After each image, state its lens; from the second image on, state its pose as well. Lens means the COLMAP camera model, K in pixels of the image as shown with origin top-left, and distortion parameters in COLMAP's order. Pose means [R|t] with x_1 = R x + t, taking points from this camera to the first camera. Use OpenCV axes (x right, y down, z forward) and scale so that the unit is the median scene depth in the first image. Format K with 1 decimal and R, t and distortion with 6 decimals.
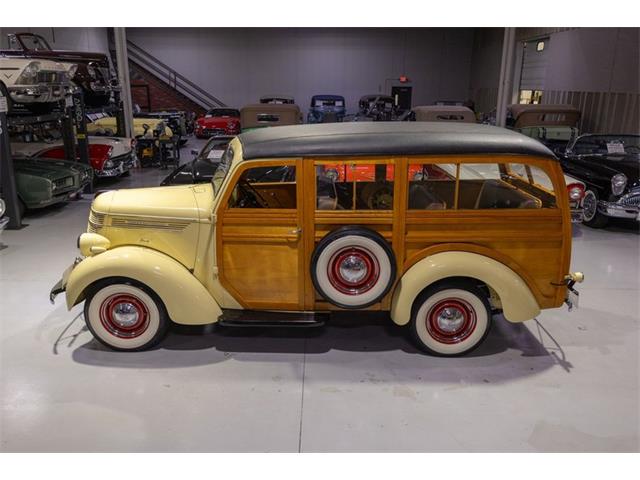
lens RADIAL K [[530.4, 0, 306.2], [0, 530.4, 239.4], [0, 0, 1]] dist [0.007209, -0.045258]
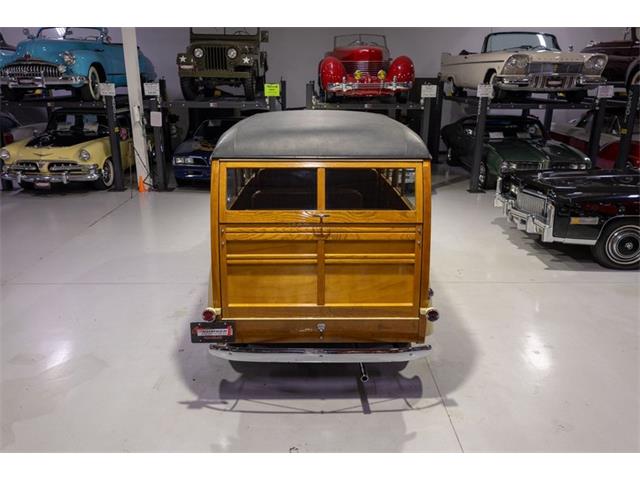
lens RADIAL K [[522.5, 0, 320.0], [0, 522.5, 240.0], [0, 0, 1]] dist [0.014044, -0.008230]
pose [[0.032804, 0.297898, -0.954034, 1.147261], [-0.286383, 0.917324, 0.276588, -0.273416], [0.957553, 0.264146, 0.115405, 0.971233]]
